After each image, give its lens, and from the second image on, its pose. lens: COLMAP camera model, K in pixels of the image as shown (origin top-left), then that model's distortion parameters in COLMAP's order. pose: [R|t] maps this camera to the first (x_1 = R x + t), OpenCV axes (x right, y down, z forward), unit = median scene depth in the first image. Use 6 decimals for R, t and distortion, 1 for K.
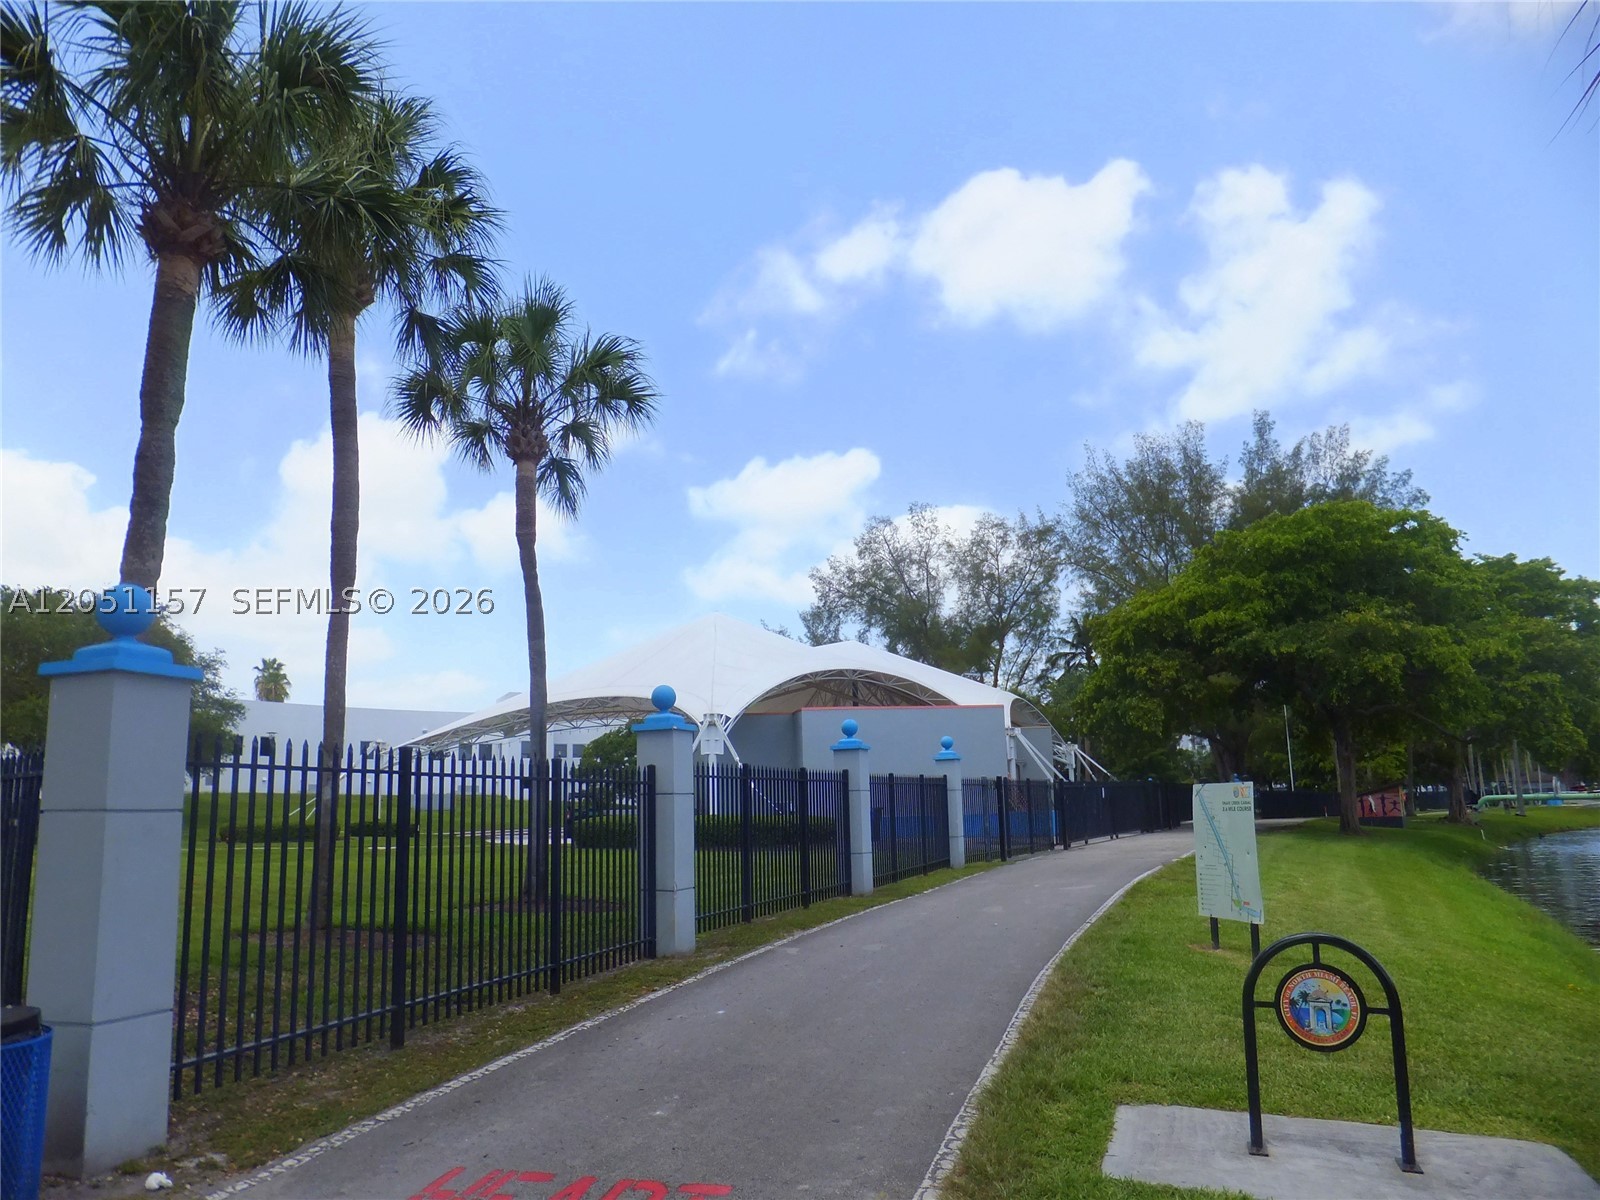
lens RADIAL K [[1044.1, 0, 766.2], [0, 1044.1, 609.1], [0, 0, 1]] dist [-0.024500, 0.015604]
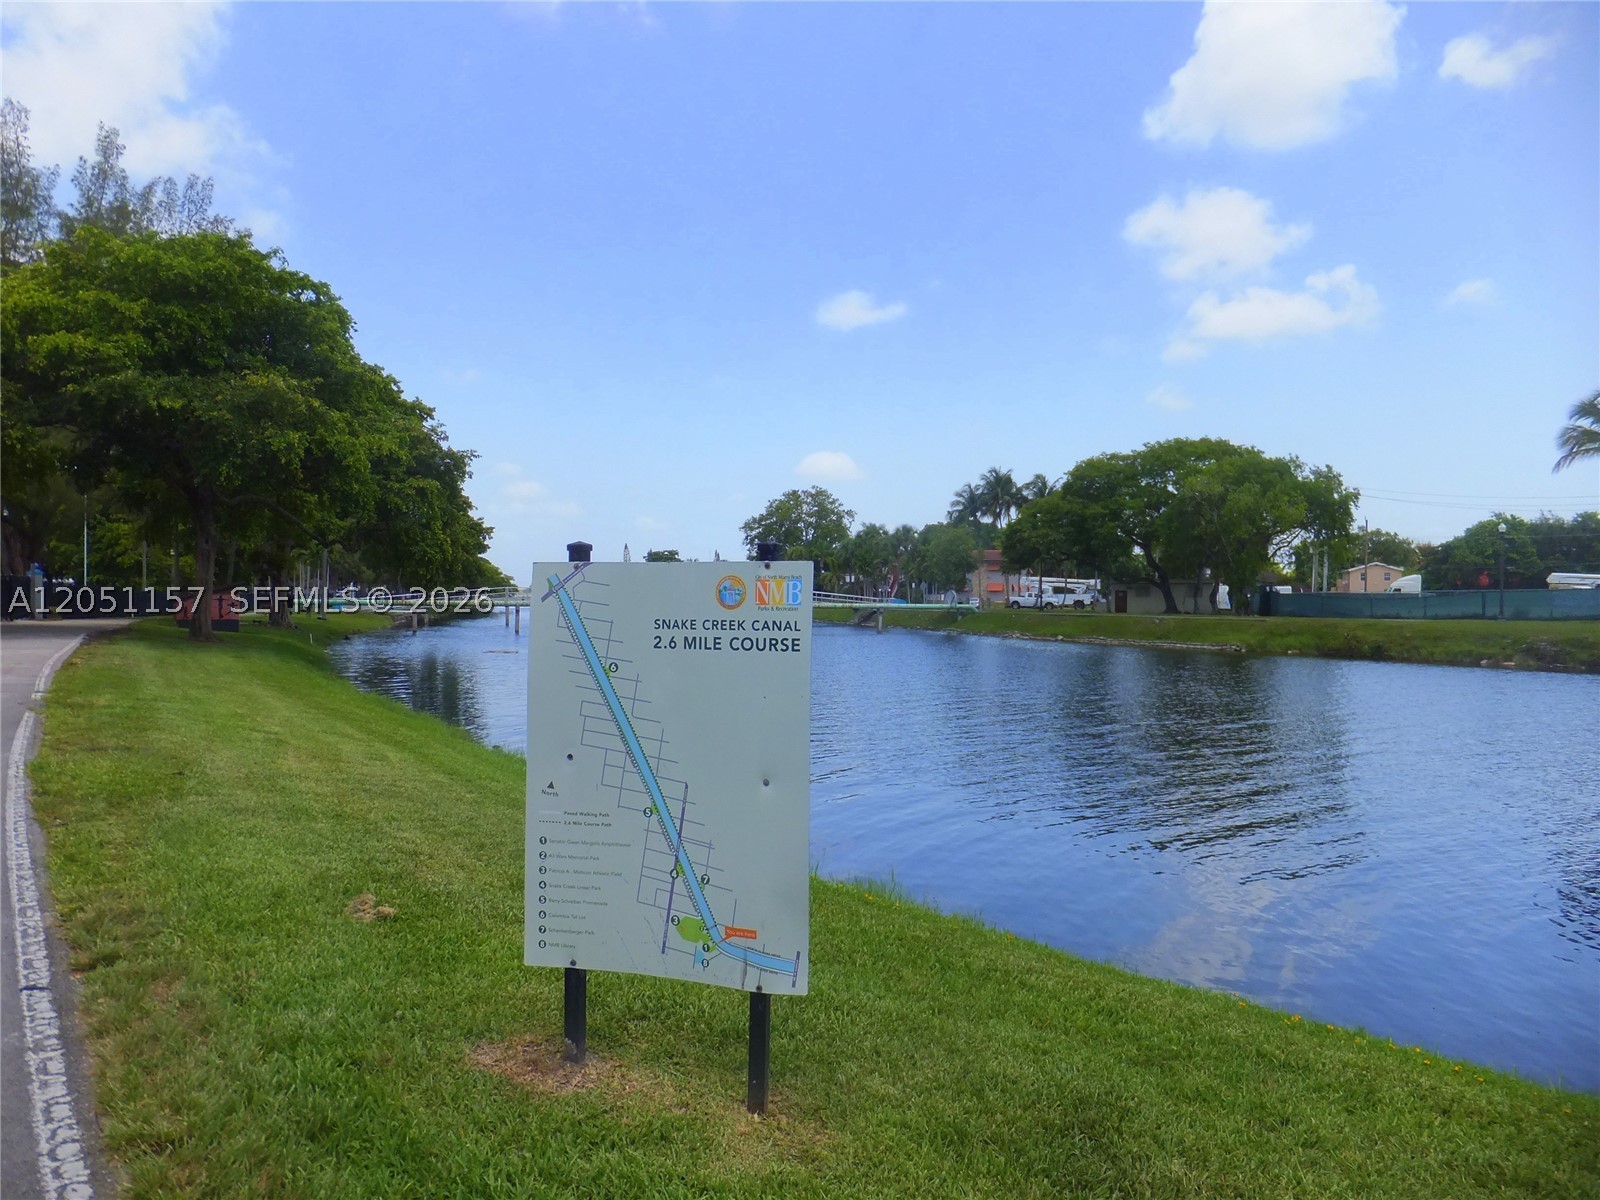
lens RADIAL K [[1044.1, 0, 766.2], [0, 1044.1, 609.1], [0, 0, 1]] dist [-0.024500, 0.015604]
pose [[0.480368, 0.017341, 0.876896, 0.046980], [-0.184183, 0.979505, 0.081526, 0.041149], [-0.857510, -0.200672, 0.473717, 0.226743]]
